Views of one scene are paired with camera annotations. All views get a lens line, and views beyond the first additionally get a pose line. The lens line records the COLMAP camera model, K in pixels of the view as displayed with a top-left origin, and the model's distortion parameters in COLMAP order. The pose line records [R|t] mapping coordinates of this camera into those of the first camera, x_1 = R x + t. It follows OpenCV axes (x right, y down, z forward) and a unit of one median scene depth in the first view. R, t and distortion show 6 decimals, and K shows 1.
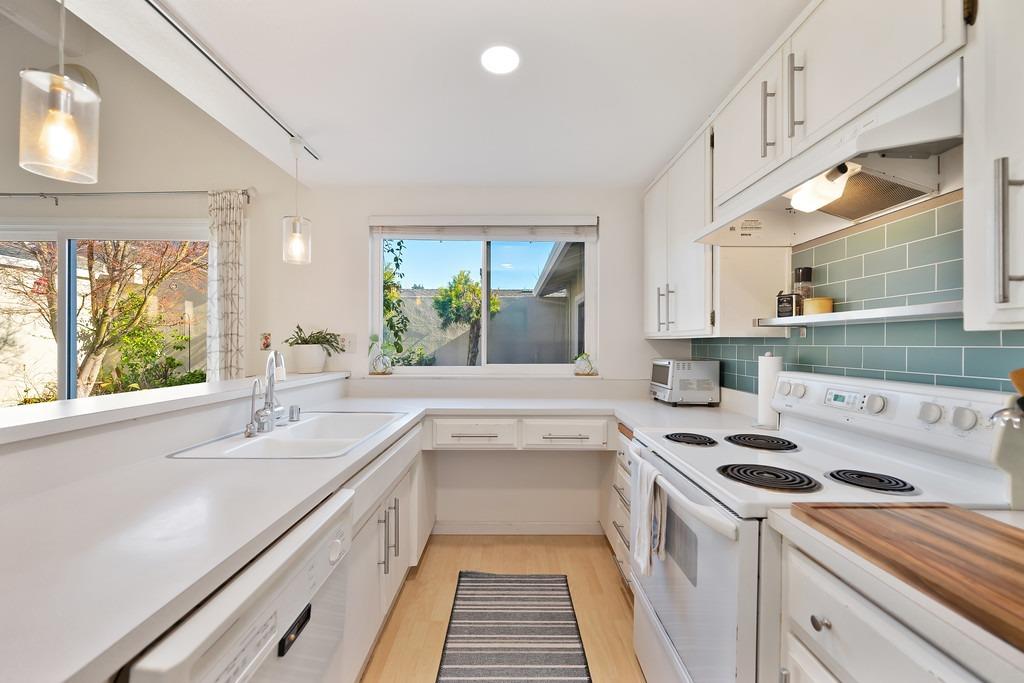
lens RADIAL K [[405.1, 0, 507.3], [0, 405.1, 343.4], [0, 0, 1]] dist [0.001392, -0.000133]
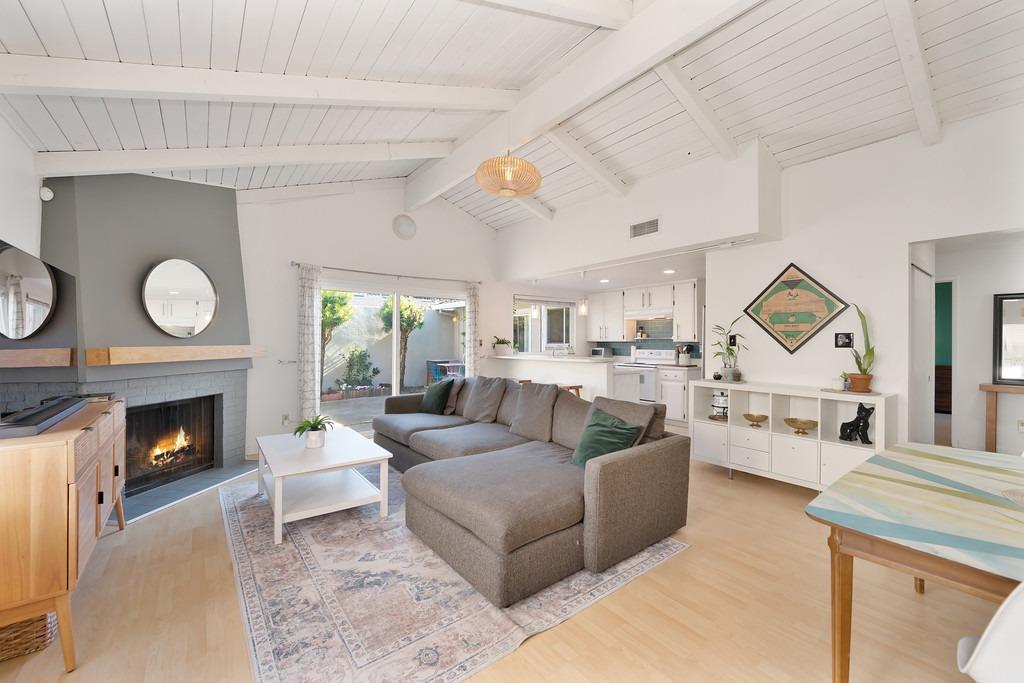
lens RADIAL K [[405.1, 0, 511.9], [0, 405.1, 338.3], [0, 0, 1]] dist [0.001392, -0.000133]
pose [[0.793173, 0.002097, 0.608993, -2.300209], [0.001436, 0.999985, -0.005314, -0.022566], [-0.608995, 0.005089, 0.793158, -1.249405]]
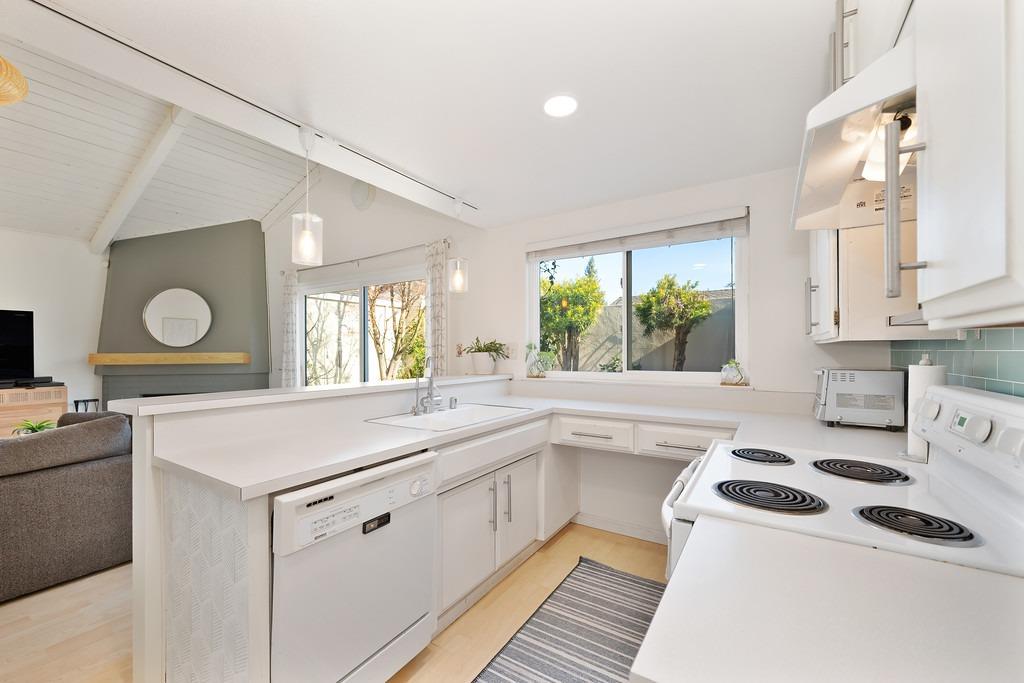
lens RADIAL K [[405.1, 0, 507.3], [0, 405.1, 348.1], [0, 0, 1]] dist [0.001392, -0.000133]
pose [[0.843044, -0.010629, -0.537740, 0.305043], [0.006713, 0.999935, -0.009241, 0.002479], [0.537803, 0.004181, 0.843060, -0.042194]]
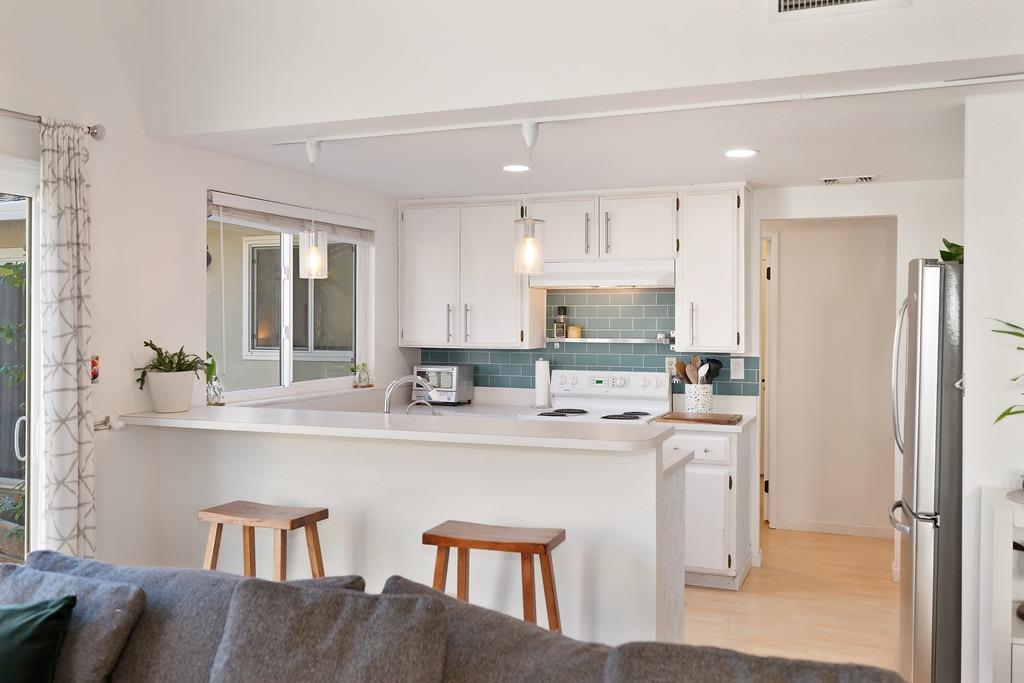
lens RADIAL K [[881.5, 0, 512.1], [0, 881.5, 326.5], [0, 0, 1]] dist [-0.005540, -0.002062]
pose [[0.385130, -0.008138, 0.922826, -1.898885], [-0.000632, 0.999959, 0.009082, -0.098879], [-0.922862, -0.004081, 0.385109, -0.136683]]
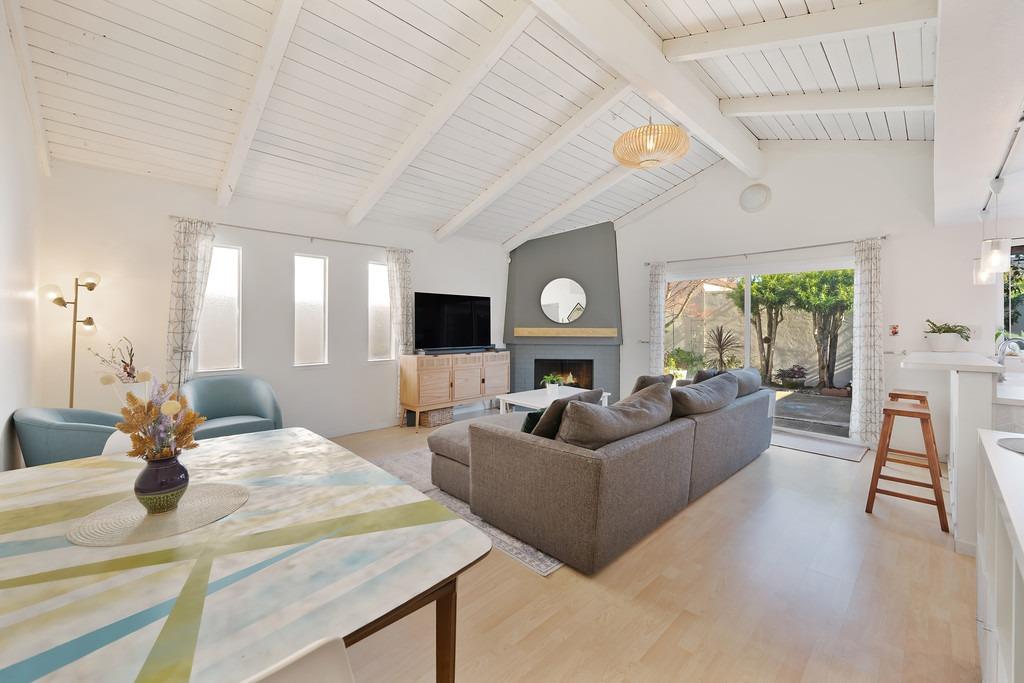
lens RADIAL K [[405.1, 0, 514.6], [0, 405.1, 326.2], [0, 0, 1]] dist [0.001392, -0.000133]
pose [[0.697066, 0.005076, -0.716989, -0.590255], [-0.005348, 0.999984, 0.001880, -0.018415], [0.716987, 0.002524, 0.697082, -1.346260]]
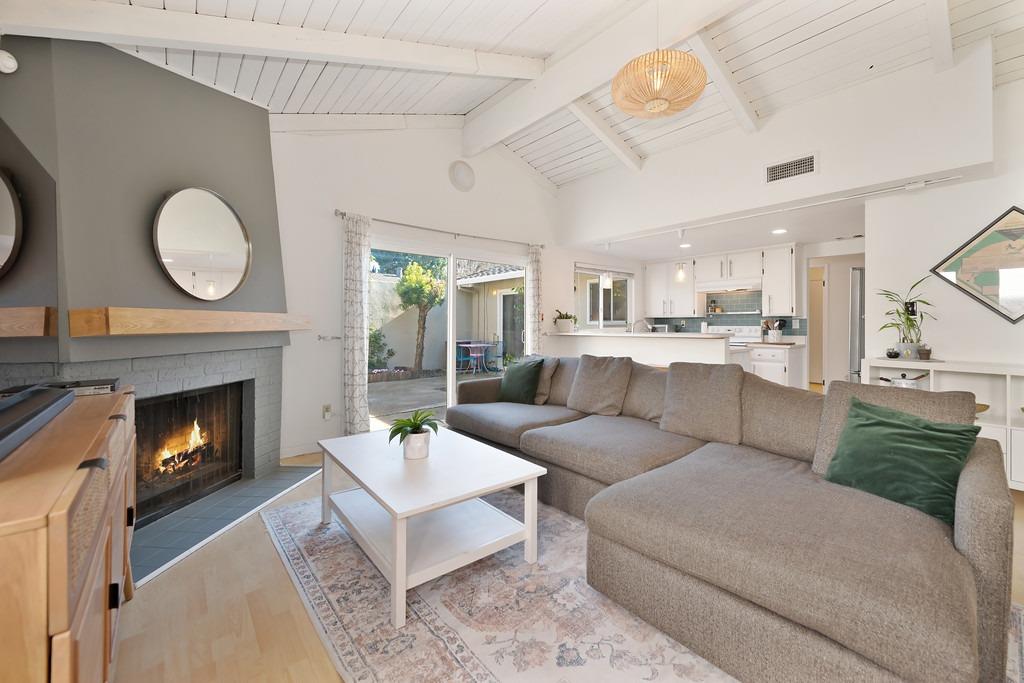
lens RADIAL K [[405.1, 0, 512.4], [0, 405.1, 320.3], [0, 0, 1]] dist [0.001392, -0.000133]
pose [[0.771476, 0.003818, 0.636247, -2.420587], [0.001920, 0.999963, -0.008328, 0.031291], [-0.636256, 0.007647, 0.771440, -0.602586]]
